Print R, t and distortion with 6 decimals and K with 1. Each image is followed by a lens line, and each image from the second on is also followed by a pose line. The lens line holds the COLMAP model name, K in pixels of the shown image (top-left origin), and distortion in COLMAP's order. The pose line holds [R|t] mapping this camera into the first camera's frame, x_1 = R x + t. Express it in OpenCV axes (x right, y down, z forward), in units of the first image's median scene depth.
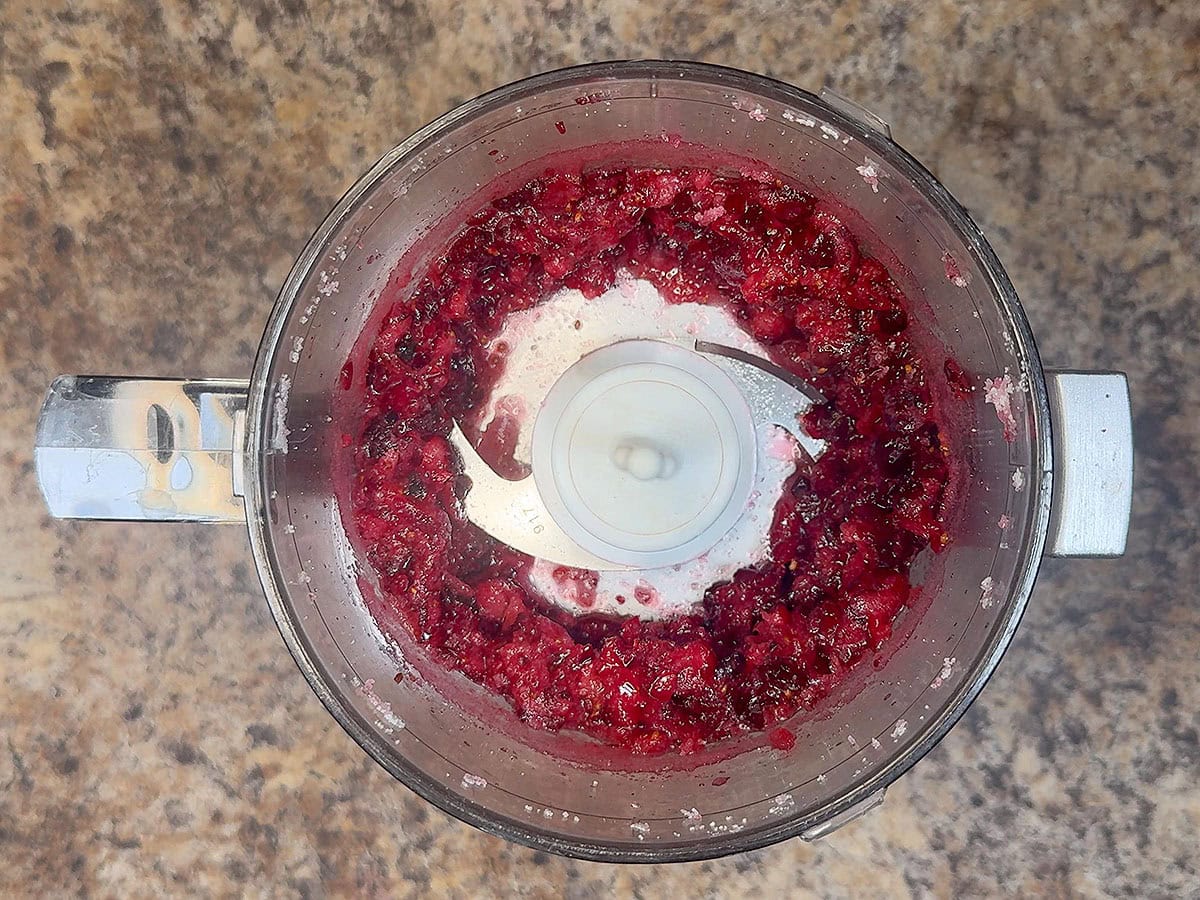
lens RADIAL K [[3282.2, 0, 611.6], [0, 3282.2, 437.4], [0, 0, 1]] dist [-1.221906, 0.000000]
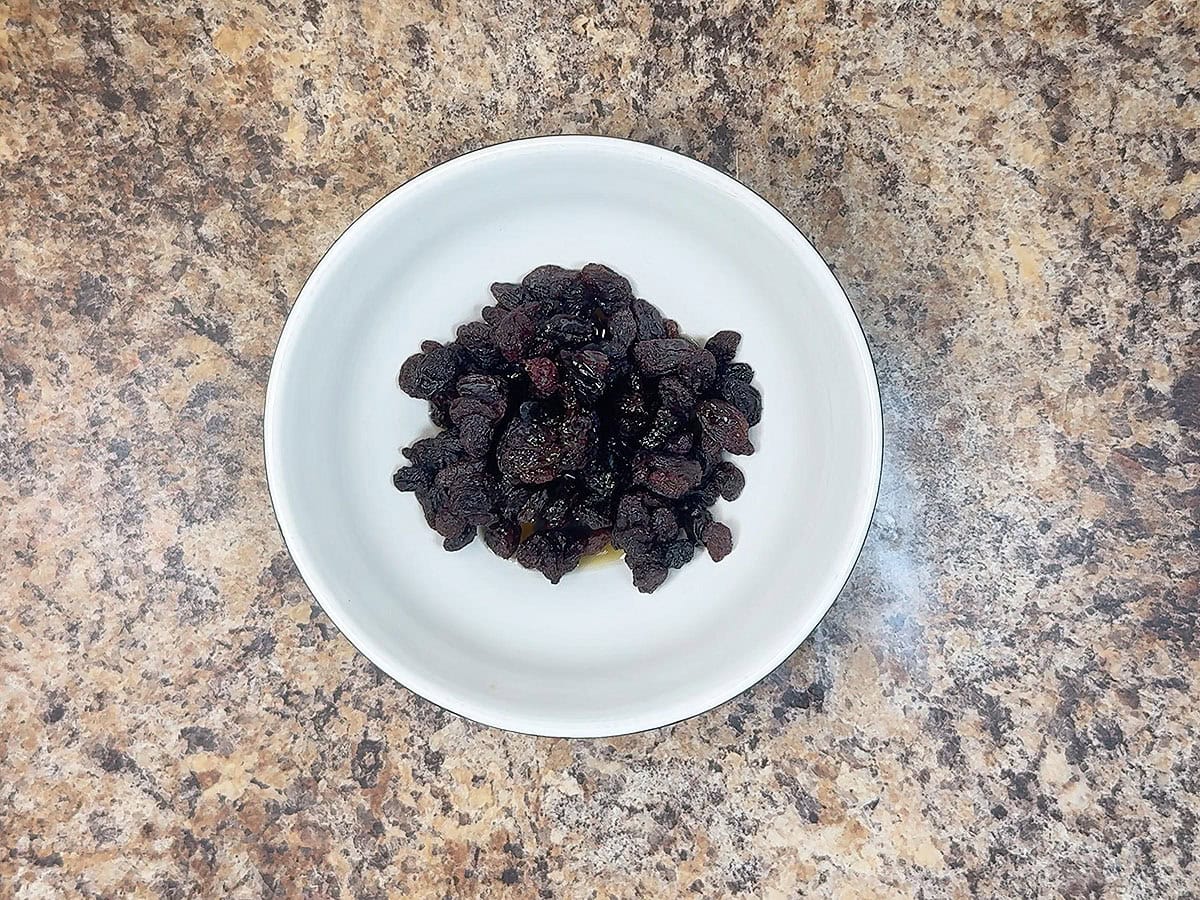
lens RADIAL K [[3282.2, 0, 594.0], [0, 3282.2, 395.6], [0, 0, 1]] dist [-1.221906, 0.000000]
pose [[0.999999, -0.000695, 0.000795, 0.000577], [0.000697, 0.999998, -0.002058, -0.000958], [-0.000794, 0.002058, 0.999998, 0.116210]]
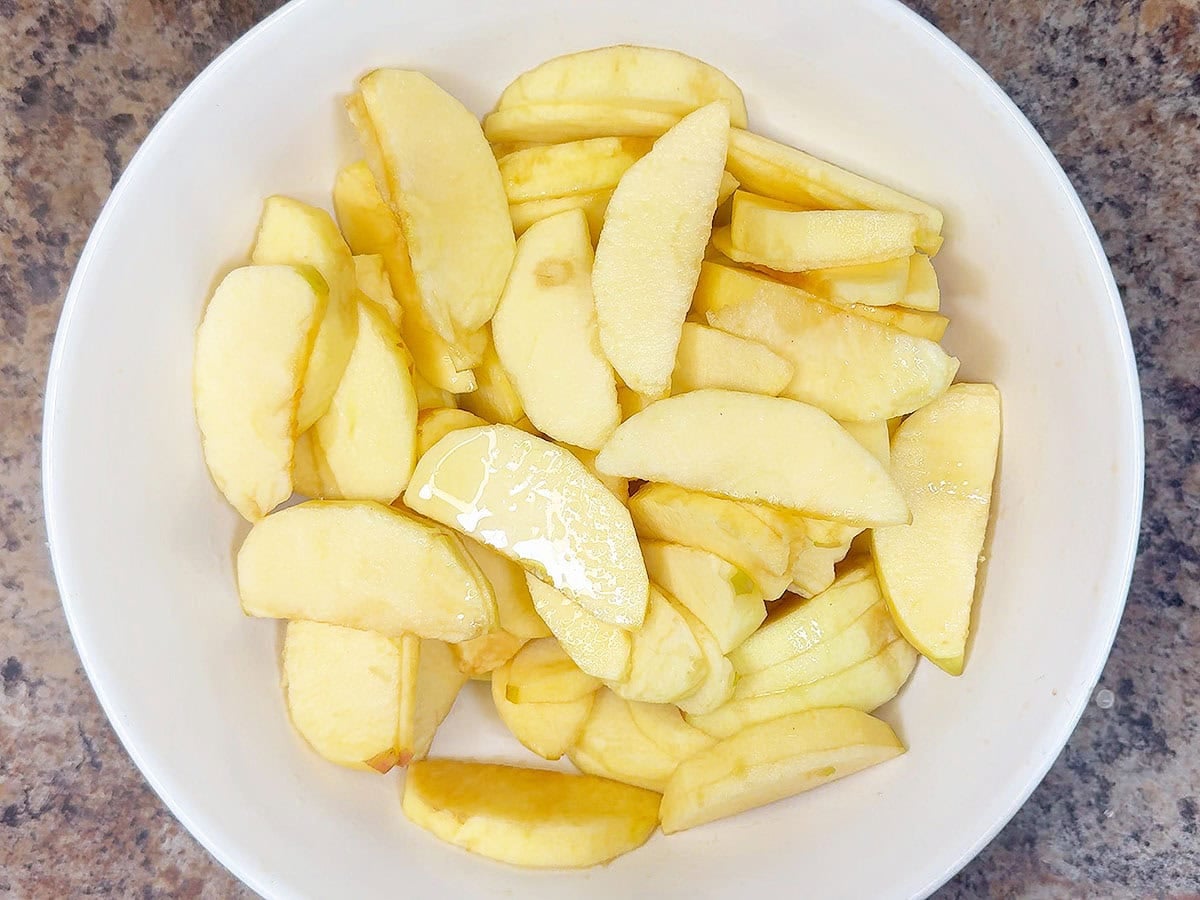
lens RADIAL K [[3282.2, 0, 608.2], [0, 3282.2, 452.9], [0, 0, 1]] dist [-1.221906, 0.000000]
pose [[0.999988, -0.000823, -0.004771, 0.000134], [0.000821, 1.000000, -0.000438, 0.000647], [0.004771, 0.000434, 0.999989, -0.116946]]
